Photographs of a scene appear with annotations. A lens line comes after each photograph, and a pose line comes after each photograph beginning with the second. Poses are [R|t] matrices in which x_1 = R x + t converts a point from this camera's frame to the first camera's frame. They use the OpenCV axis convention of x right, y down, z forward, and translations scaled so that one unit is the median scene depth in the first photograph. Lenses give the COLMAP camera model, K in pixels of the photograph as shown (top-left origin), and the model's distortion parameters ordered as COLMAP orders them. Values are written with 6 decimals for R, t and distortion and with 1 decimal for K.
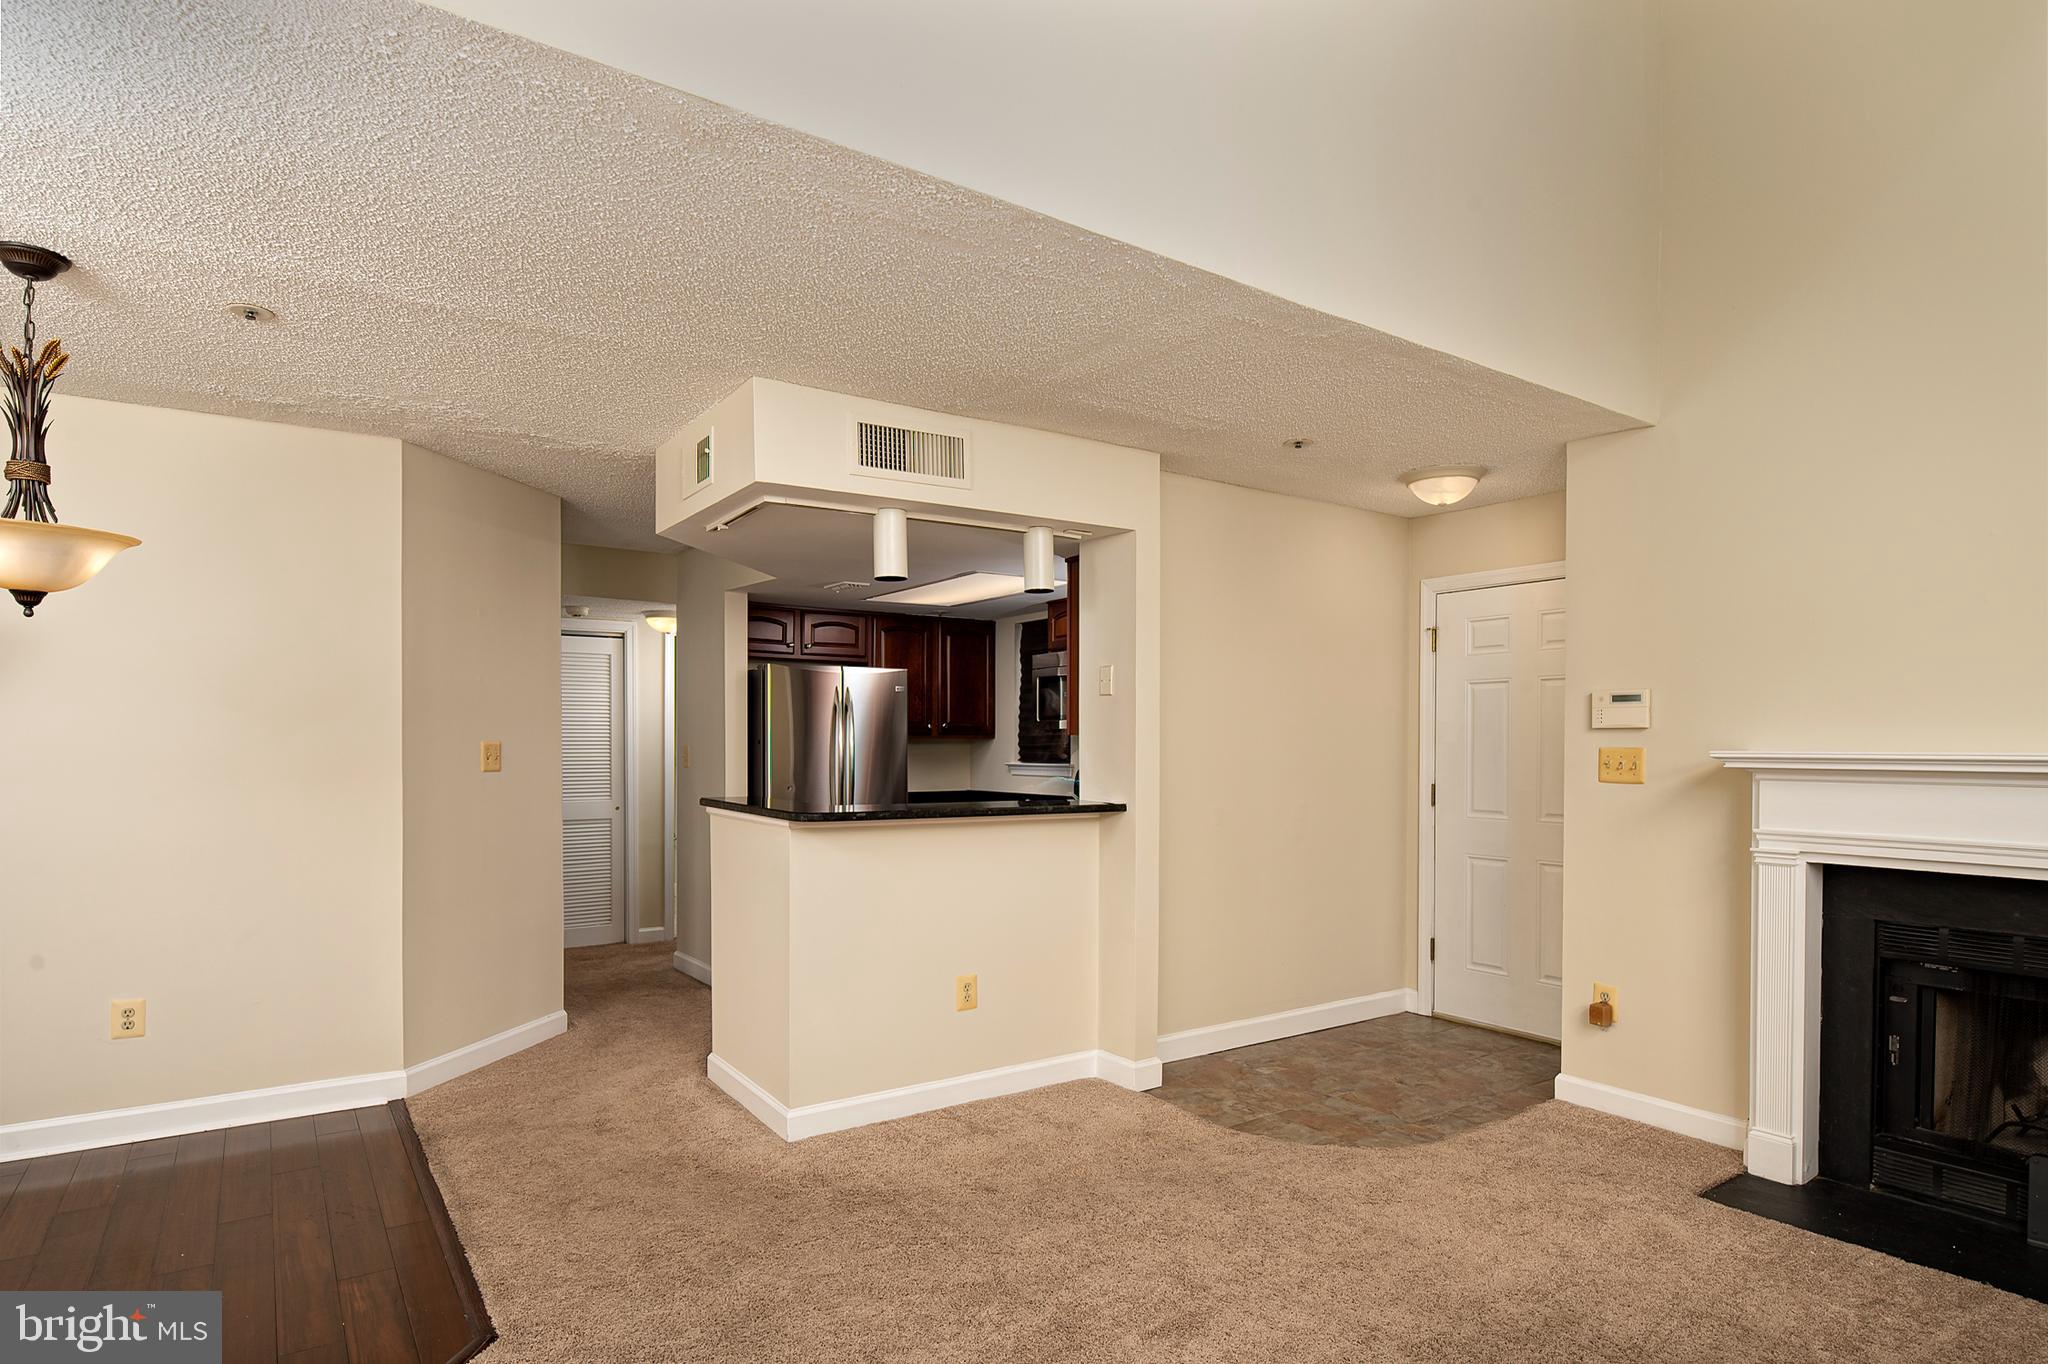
lens RADIAL K [[1104.2, 0, 1022.3], [0, 1104.2, 753.5], [0, 0, 1]] dist [0.000472, -0.000126]
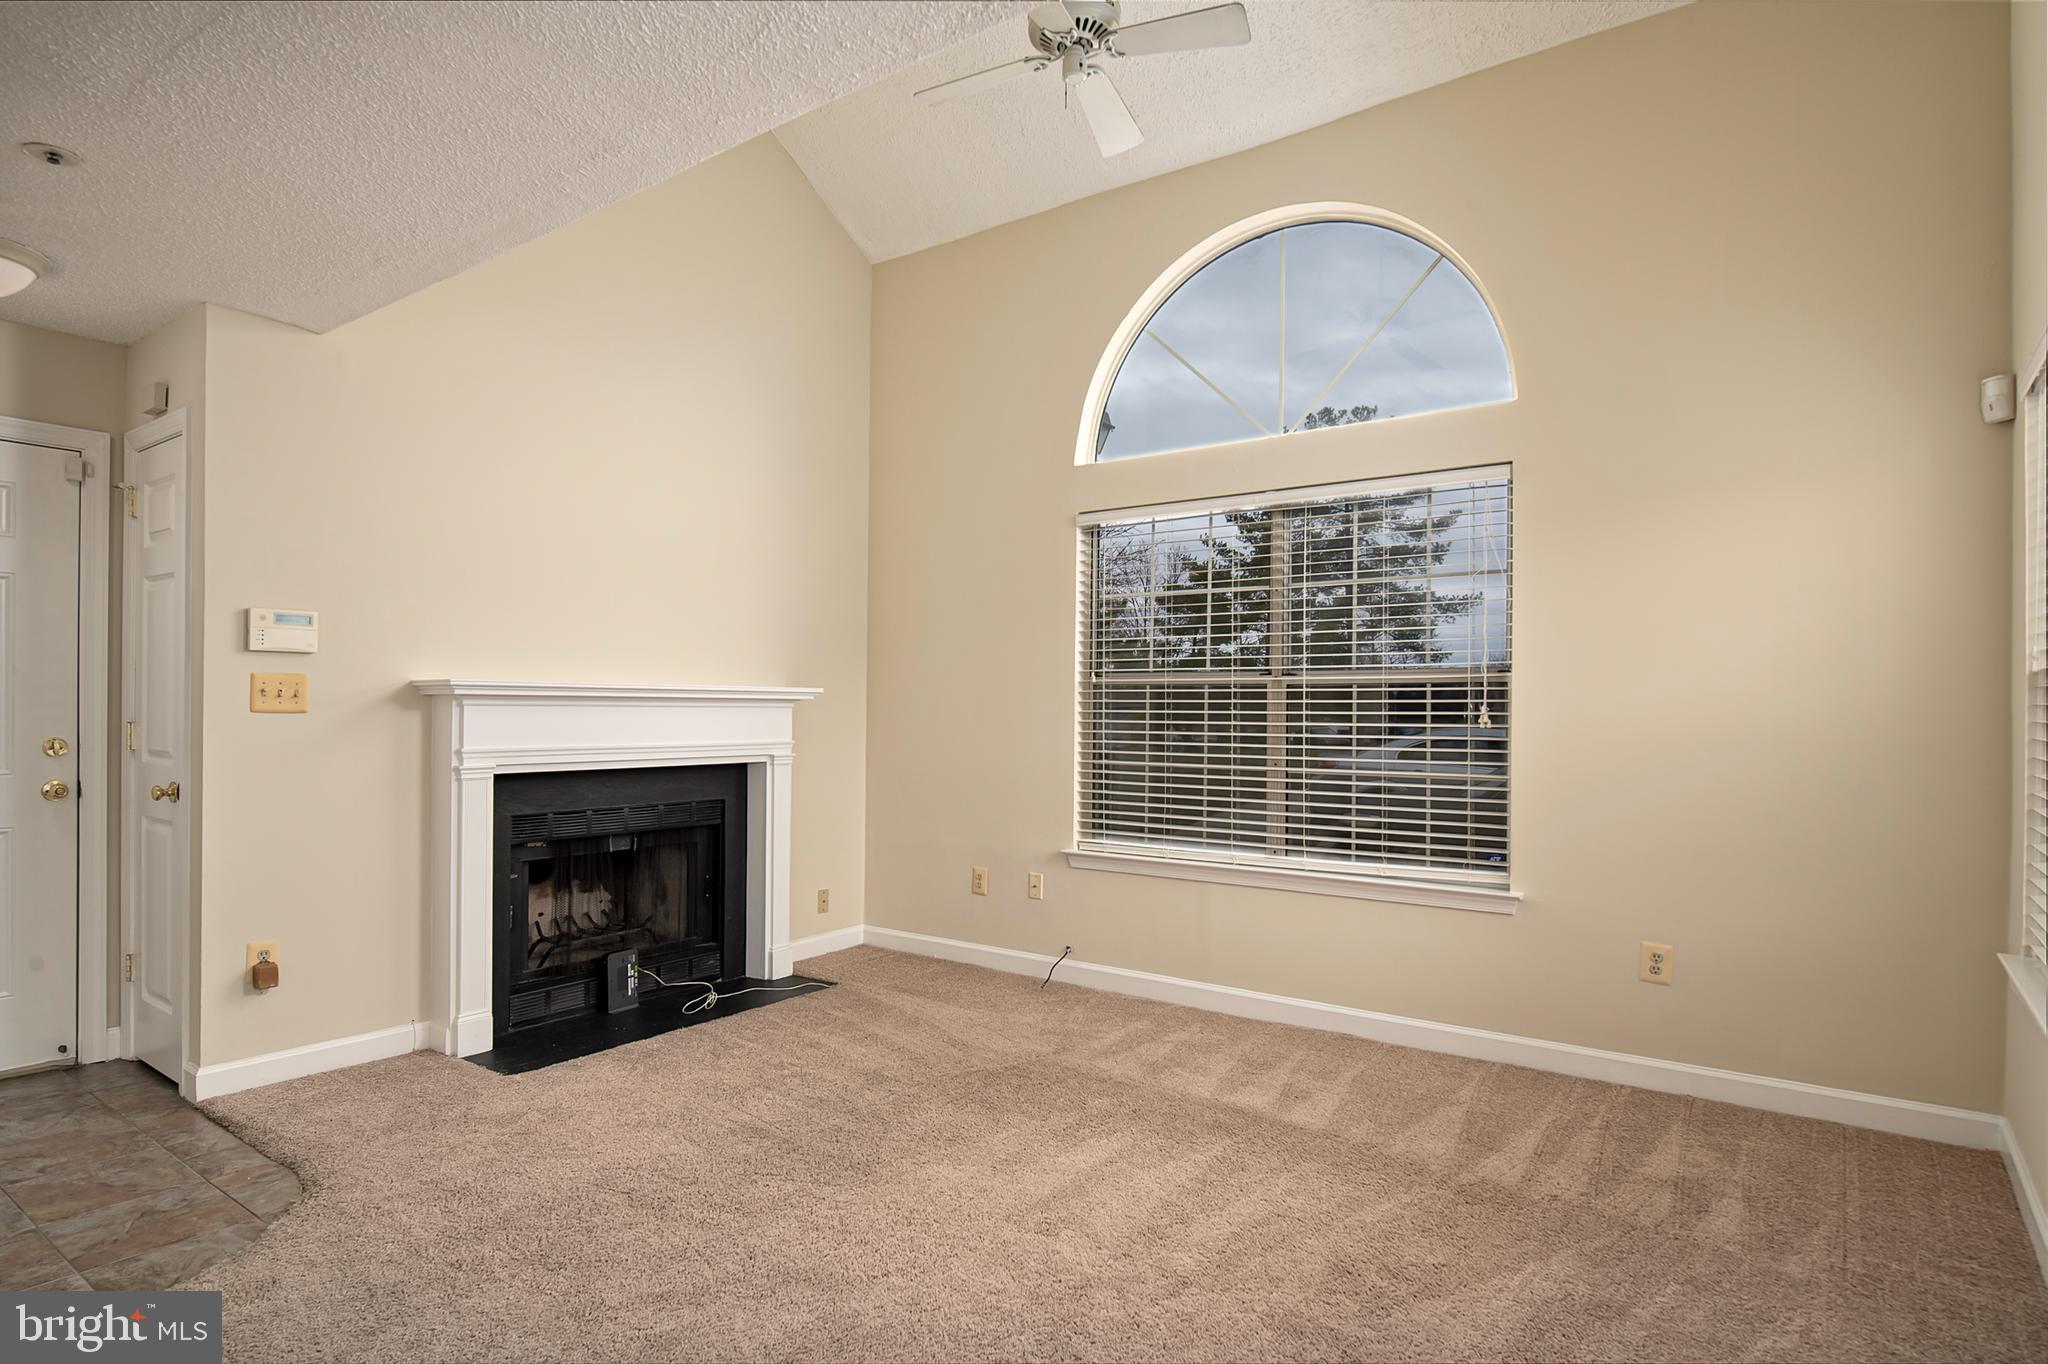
lens RADIAL K [[1104.8, 0, 1021.6], [0, 1104.8, 701.0], [0, 0, 1]] dist [-0.002856, -0.000939]
pose [[-0.326380, -0.001123, 0.945238, -0.509254], [-0.003820, 0.999993, -0.000131, 0.015253], [-0.945231, -0.003653, -0.326382, 0.725500]]
